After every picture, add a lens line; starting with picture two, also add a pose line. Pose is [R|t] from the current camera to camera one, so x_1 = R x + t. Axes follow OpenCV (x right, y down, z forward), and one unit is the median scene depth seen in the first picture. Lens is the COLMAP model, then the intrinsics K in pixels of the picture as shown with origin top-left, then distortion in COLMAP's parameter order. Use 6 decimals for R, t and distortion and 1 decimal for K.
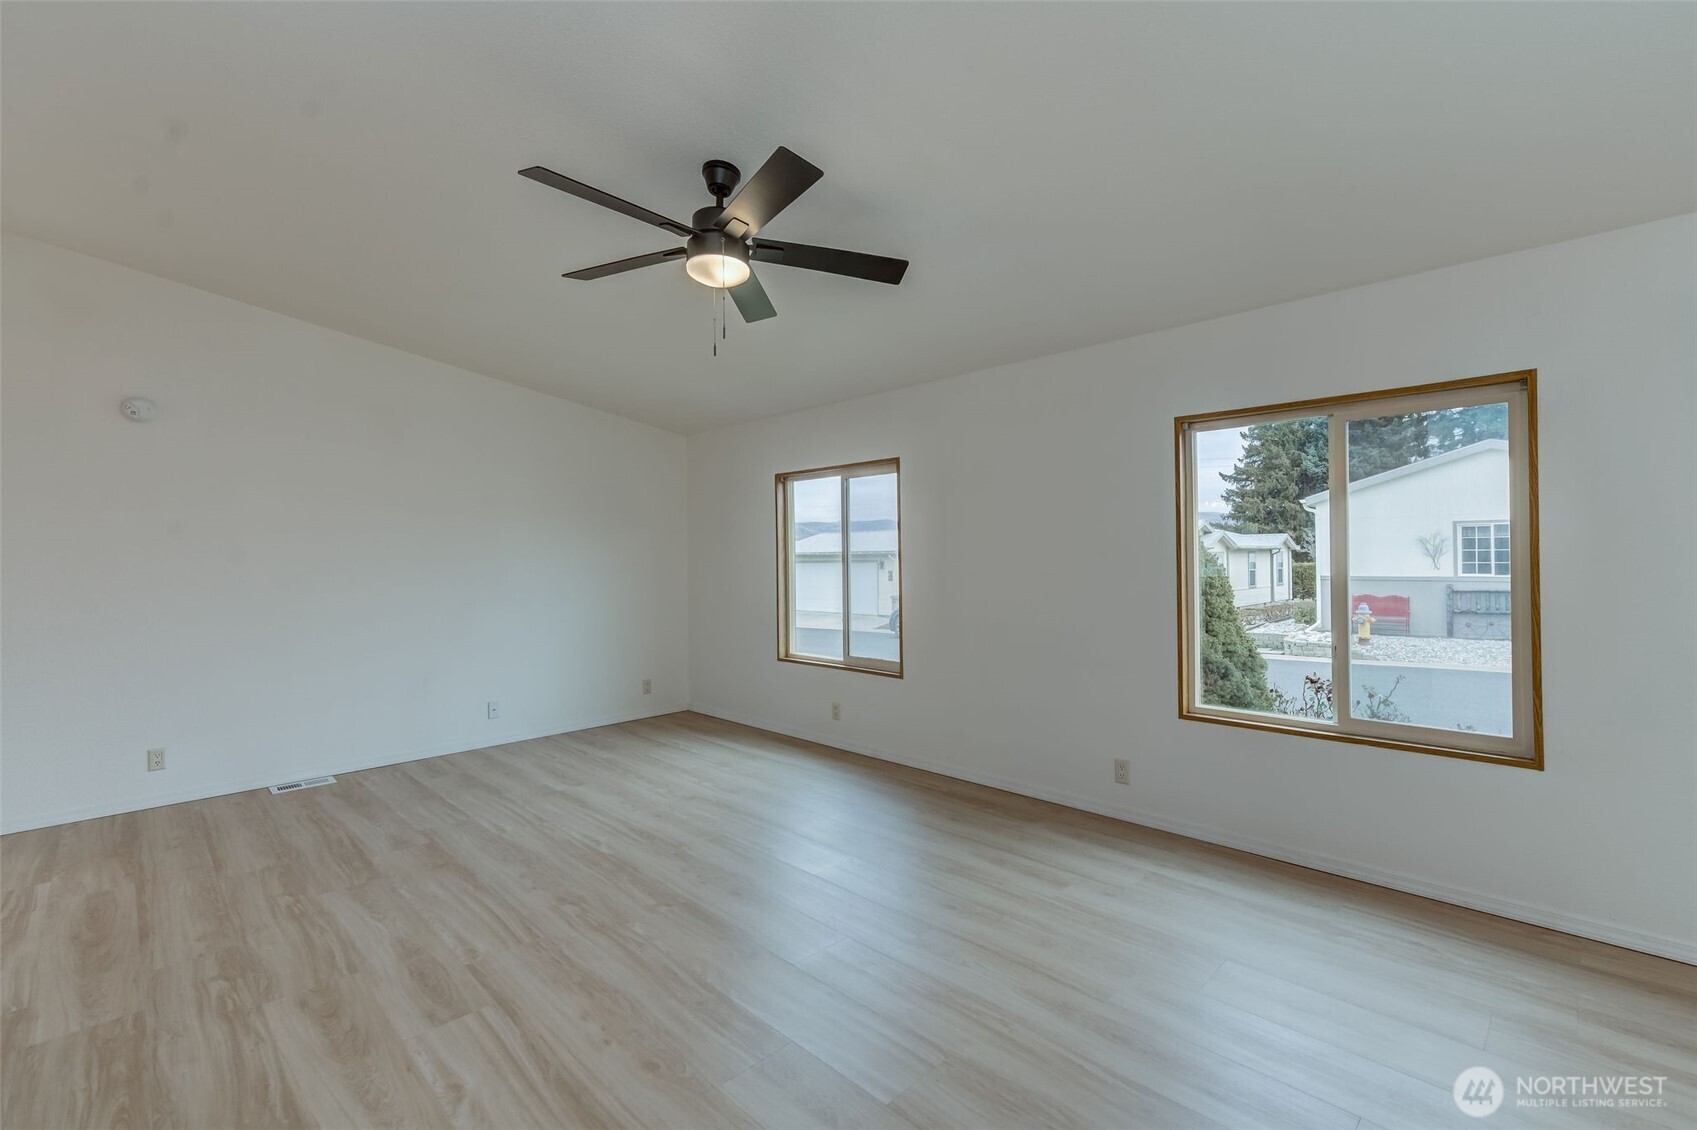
lens RADIAL K [[824.0, 0, 841.5], [0, 824.0, 561.1], [0, 0, 1]] dist [-0.004007, -0.001119]
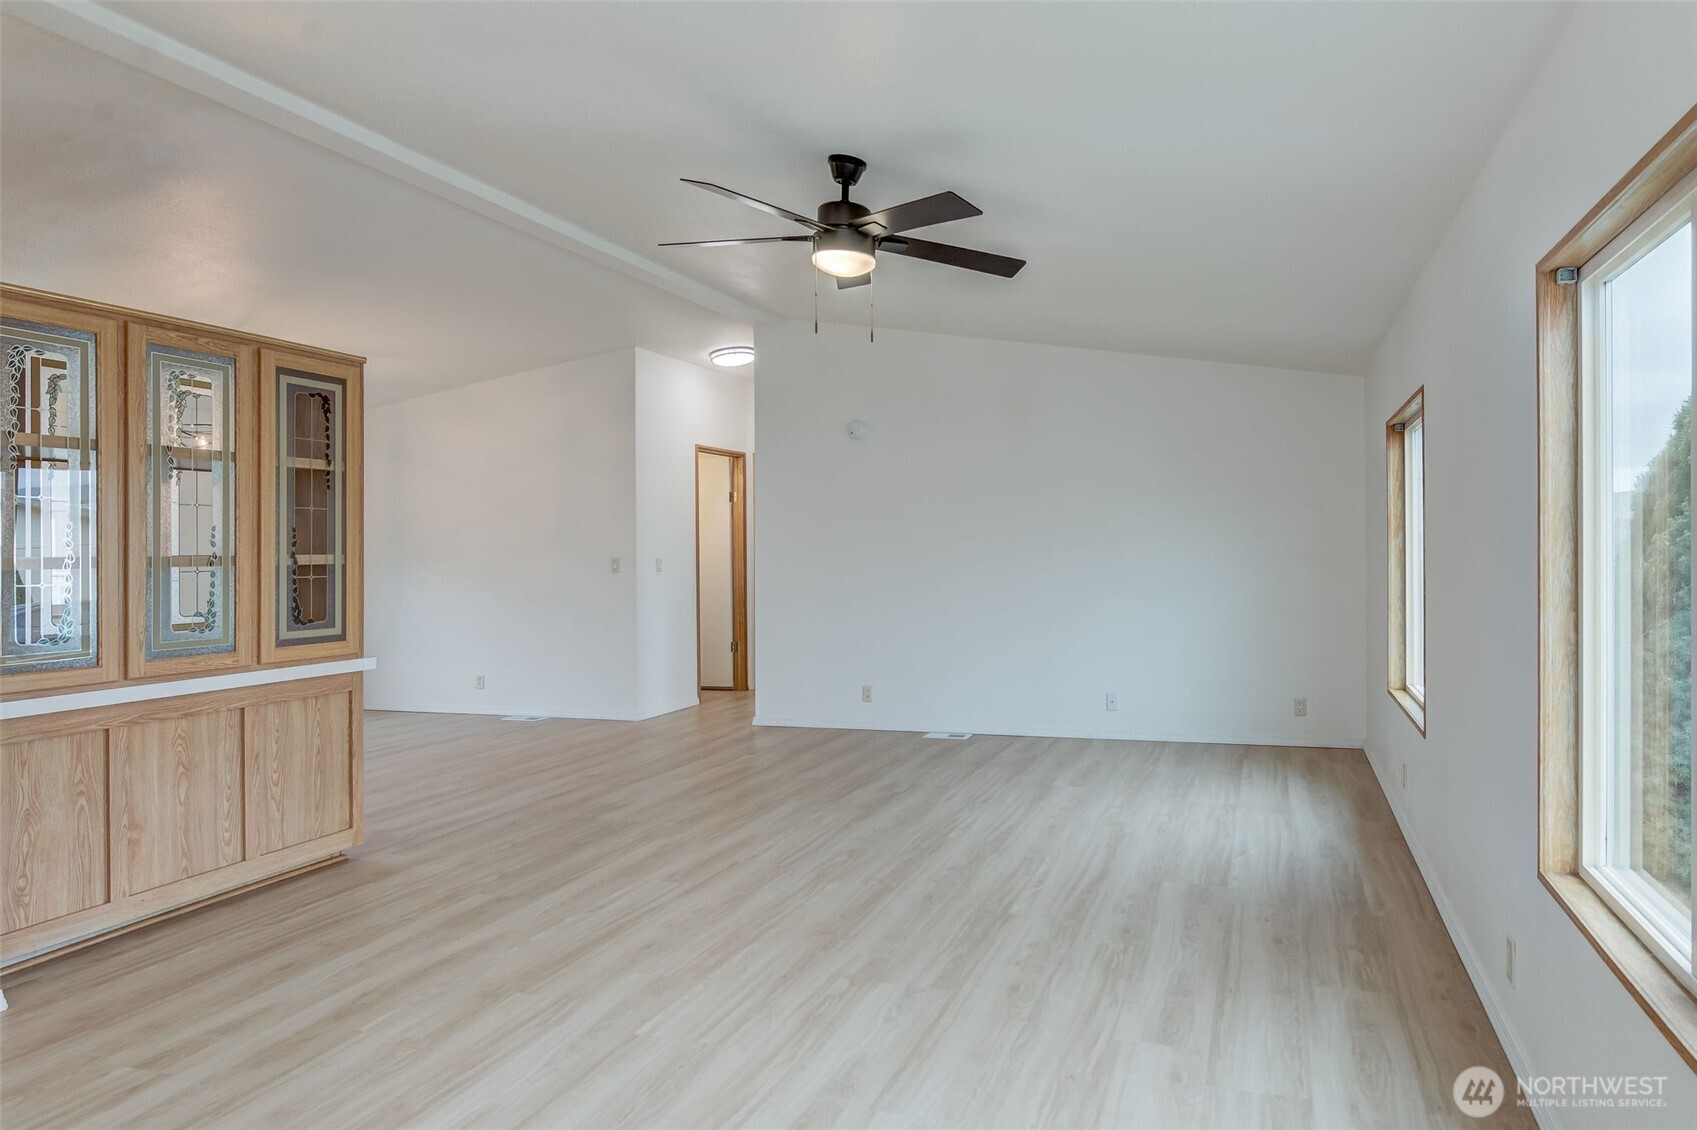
lens RADIAL K [[1027.9, 0, 855.9], [0, 1027.9, 553.5], [0, 0, 1]] dist [0.002853, -0.000888]
pose [[0.419488, 0.015237, -0.907633, 0.925071], [-0.007020, 0.999884, 0.013542, -0.000683], [0.907734, 0.000691, 0.419546, 0.451631]]
